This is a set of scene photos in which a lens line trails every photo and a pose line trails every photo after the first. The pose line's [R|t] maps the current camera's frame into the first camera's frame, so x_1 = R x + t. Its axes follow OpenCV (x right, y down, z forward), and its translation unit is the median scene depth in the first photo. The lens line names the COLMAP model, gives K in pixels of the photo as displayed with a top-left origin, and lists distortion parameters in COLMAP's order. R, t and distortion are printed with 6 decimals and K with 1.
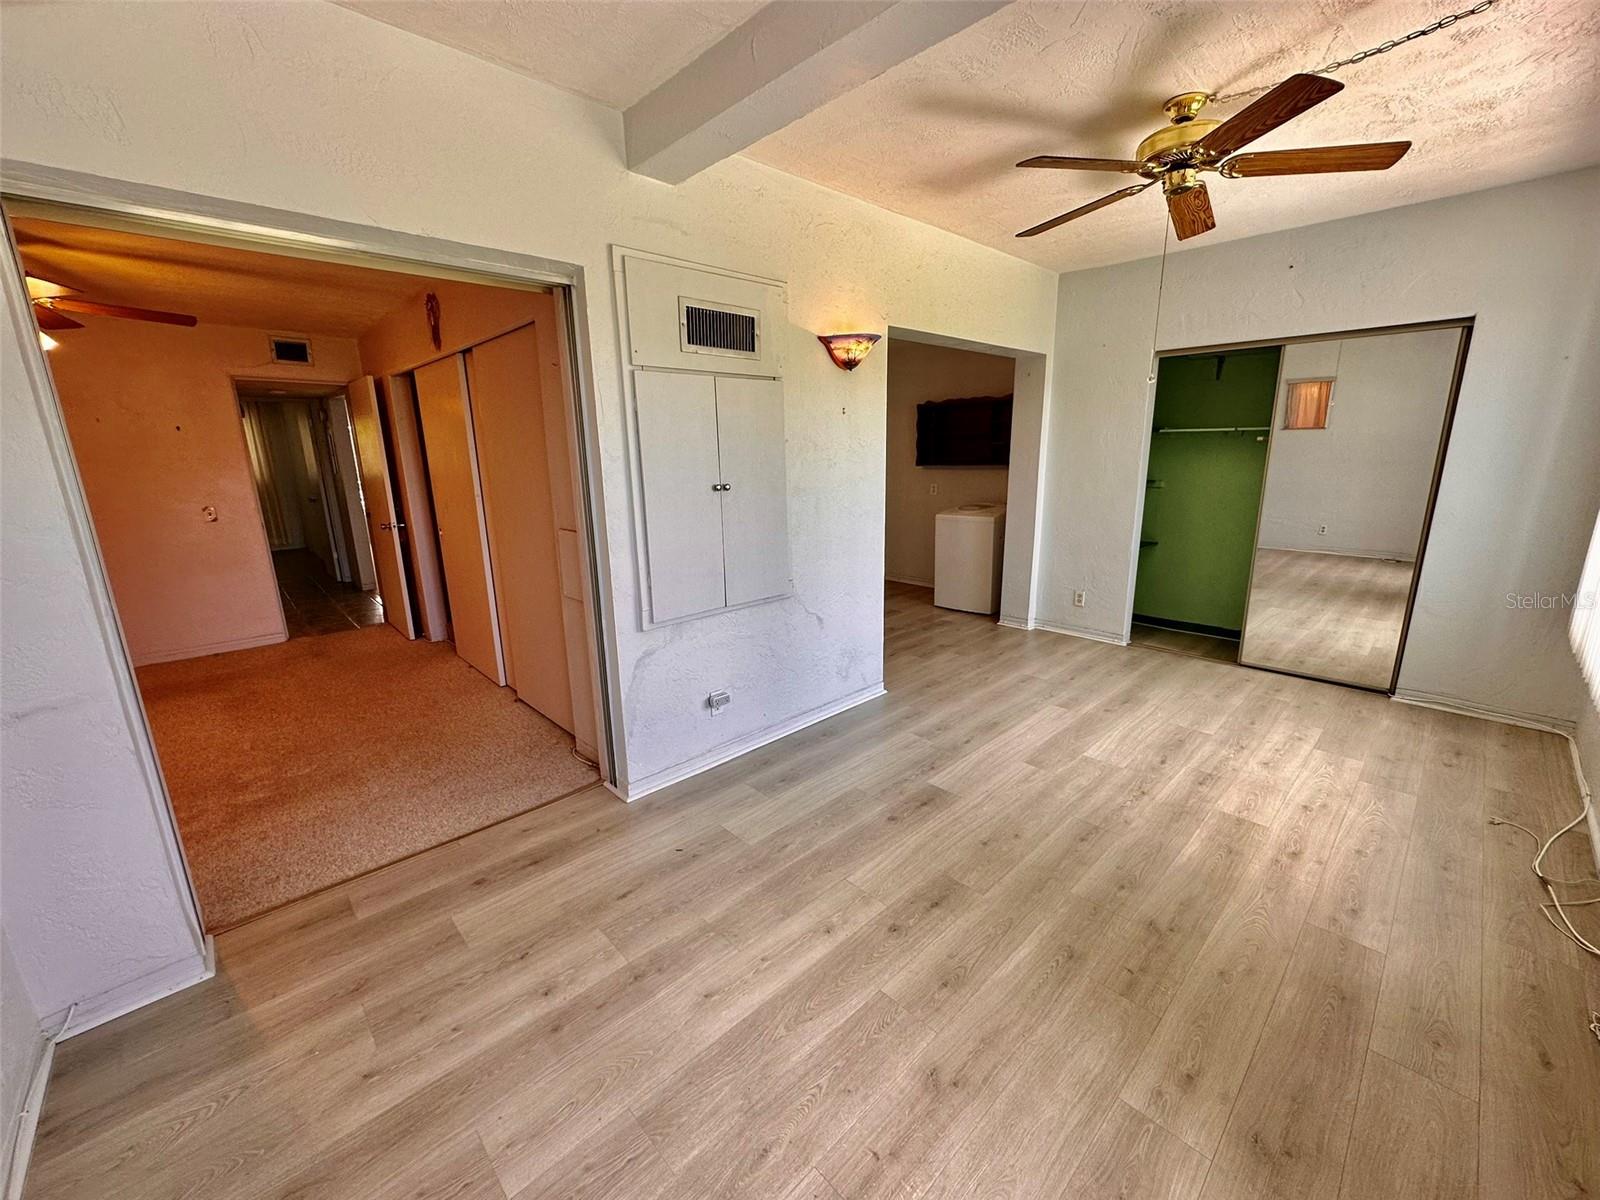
lens RADIAL K [[638.7, 0, 802.9], [0, 638.7, 597.4], [0, 0, 1]] dist [0.002257, 0.000726]
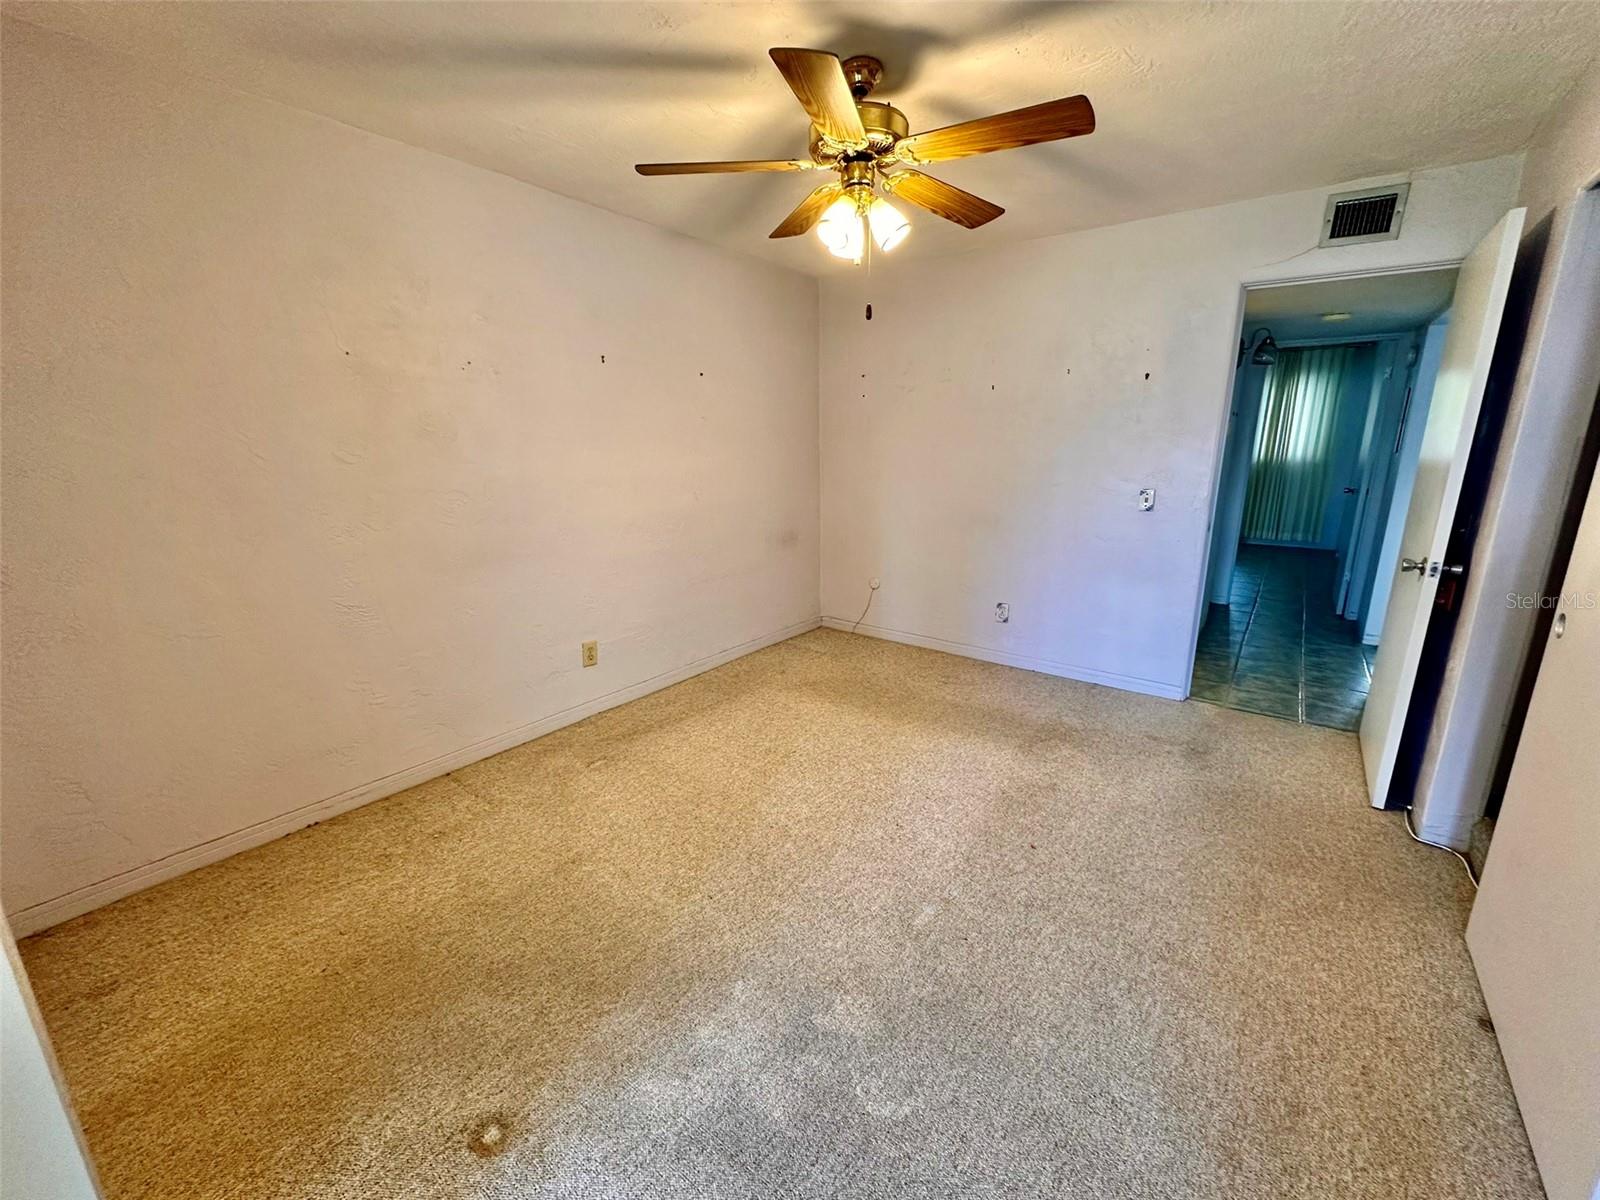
lens RADIAL K [[638.7, 0, 806.1], [0, 638.7, 598.3], [0, 0, 1]] dist [0.002257, 0.000726]
pose [[0.163594, 0.252904, -0.953560, -0.277216], [-0.223203, 0.951006, 0.213934, -0.089312], [0.960946, 0.177839, 0.212028, 0.484347]]
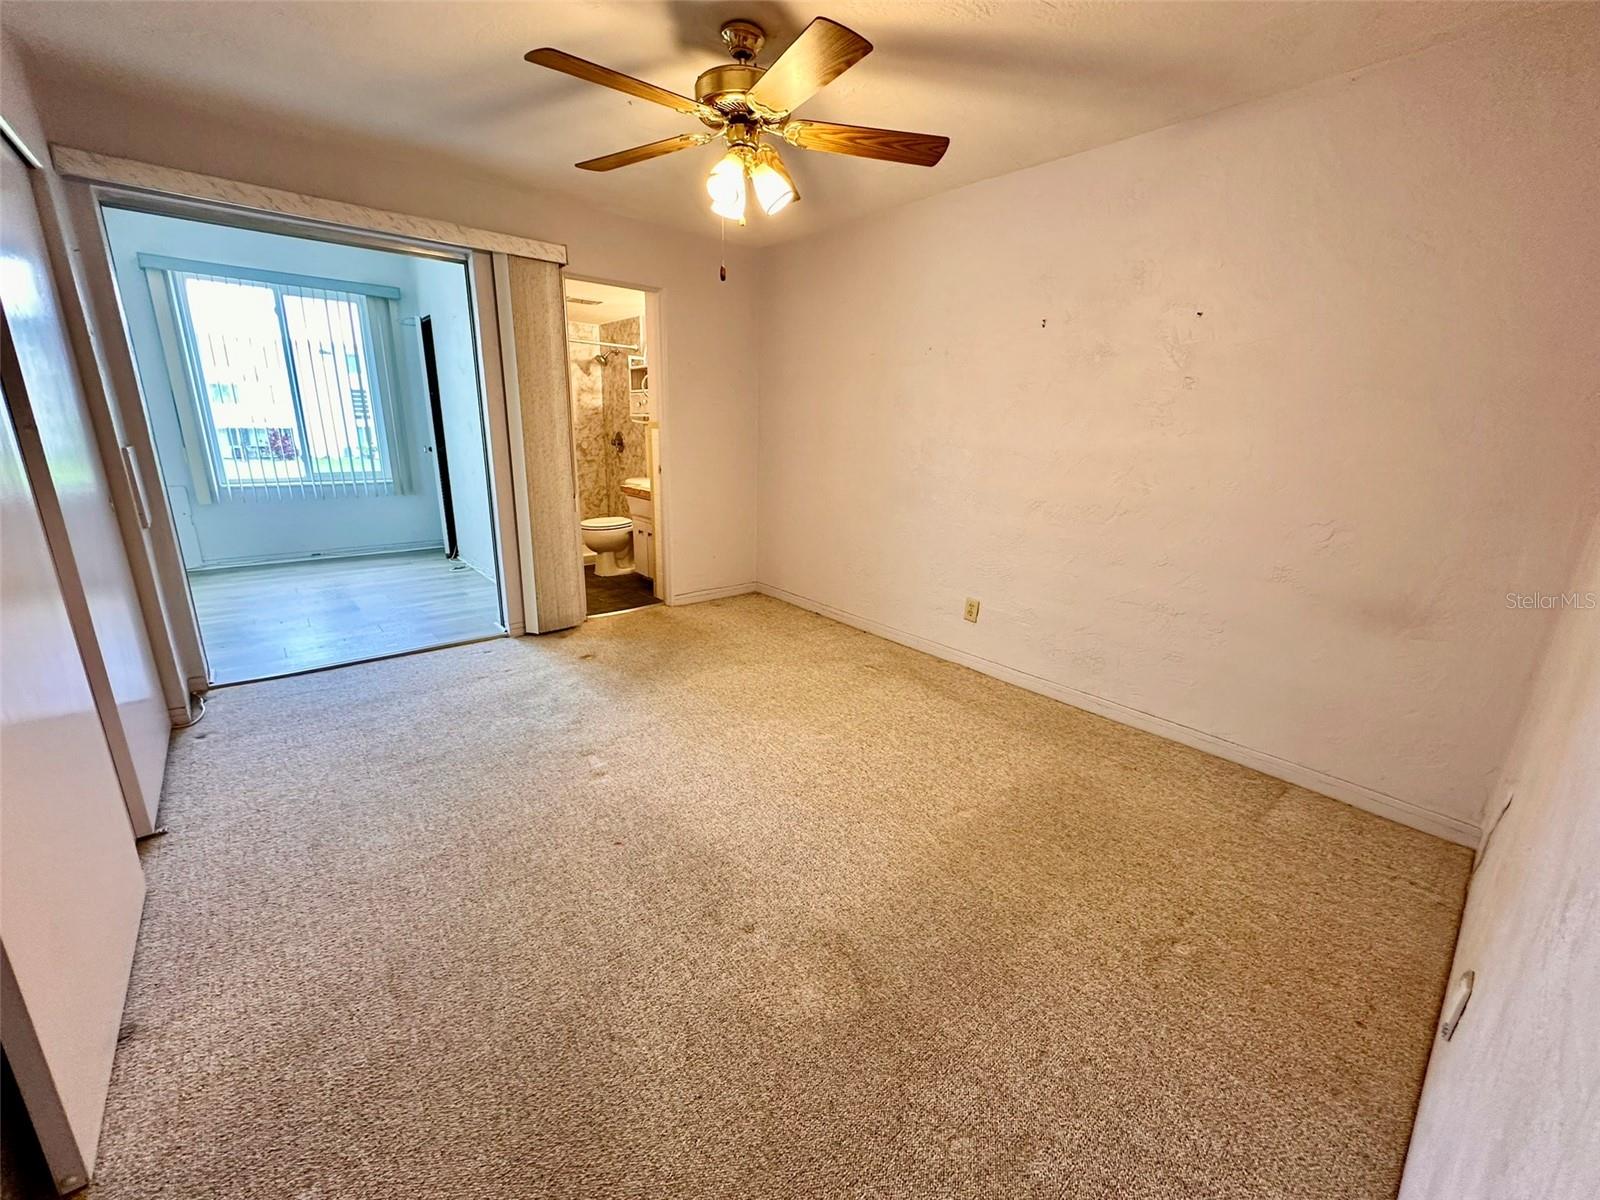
lens RADIAL K [[638.7, 0, 797.0], [0, 638.7, 601.2], [0, 0, 1]] dist [0.002257, 0.000726]
pose [[-0.998153, -0.026248, 0.054796, -0.766858], [0.003638, 0.874431, 0.485136, -0.195697], [-0.060649, 0.484439, -0.872720, 1.037968]]
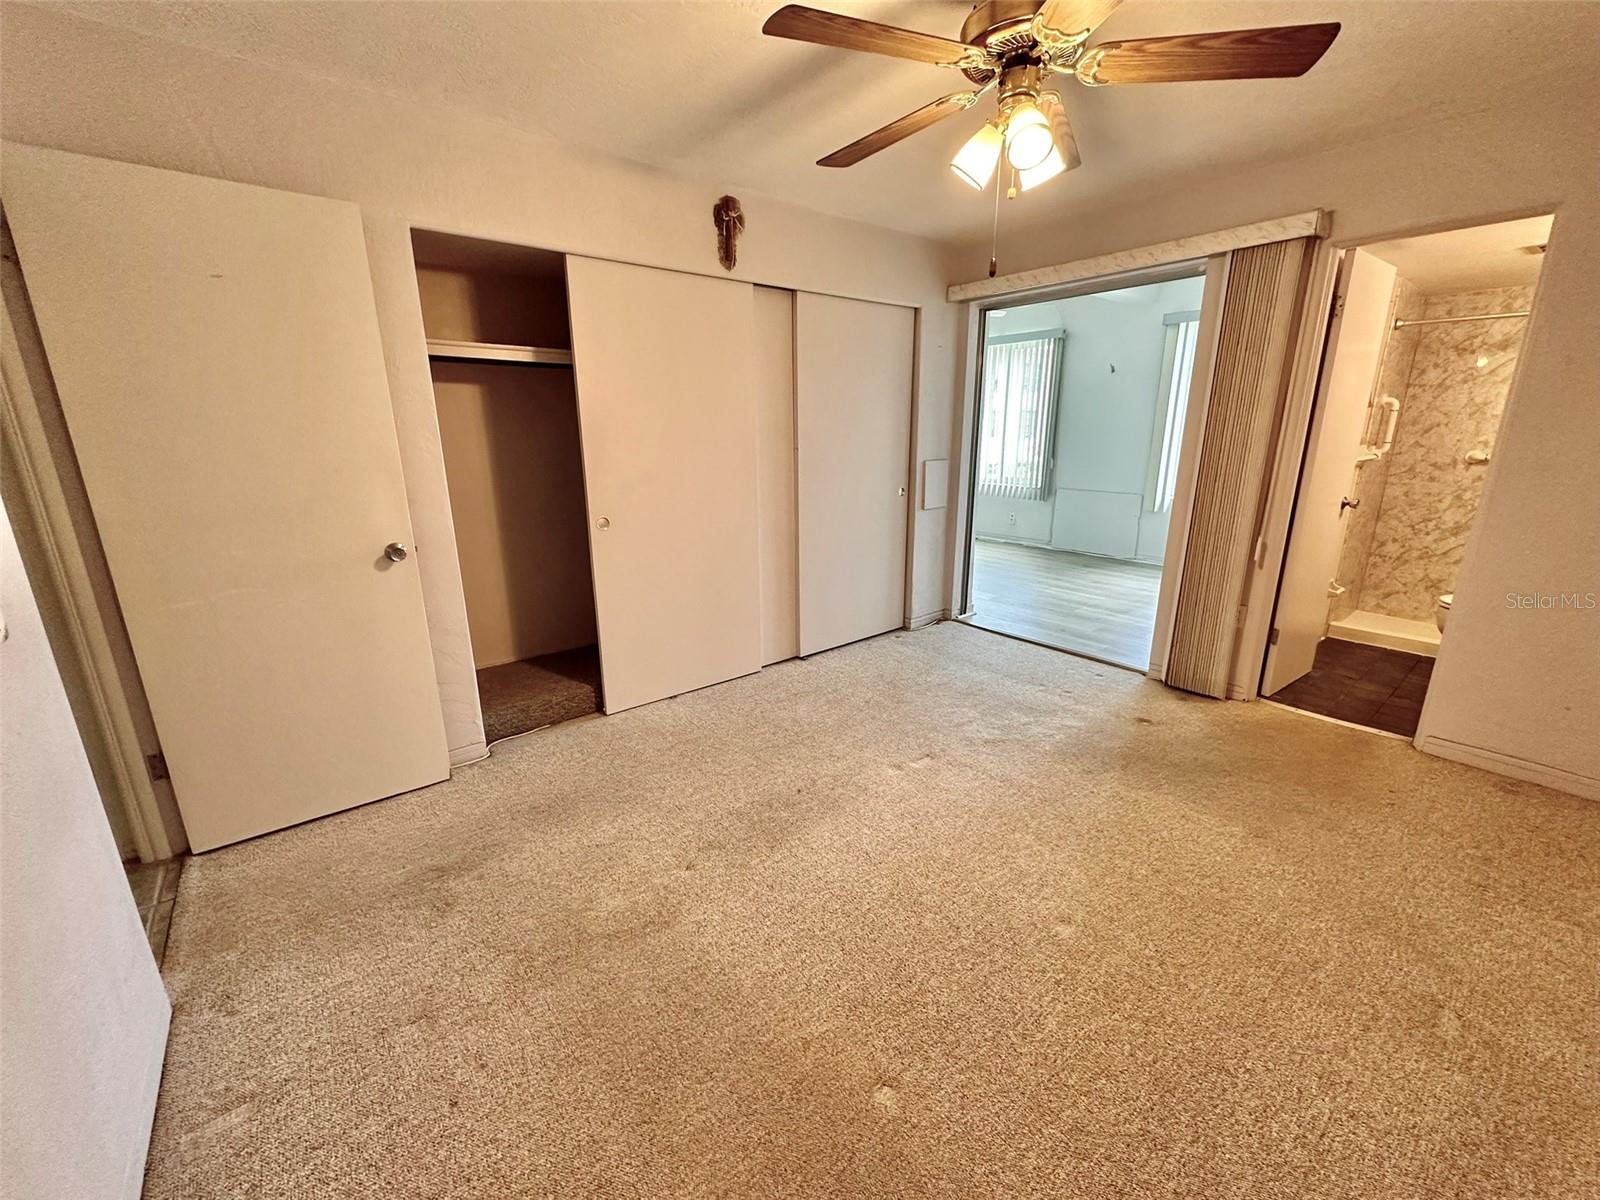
lens RADIAL K [[638.7, 0, 798.5], [0, 638.7, 596.5], [0, 0, 1]] dist [0.002257, 0.000726]
pose [[0.079743, -0.241377, 0.967149, -1.075889], [0.233765, 0.947711, 0.217252, -0.112321], [-0.969018, 0.208761, 0.131998, 0.667363]]
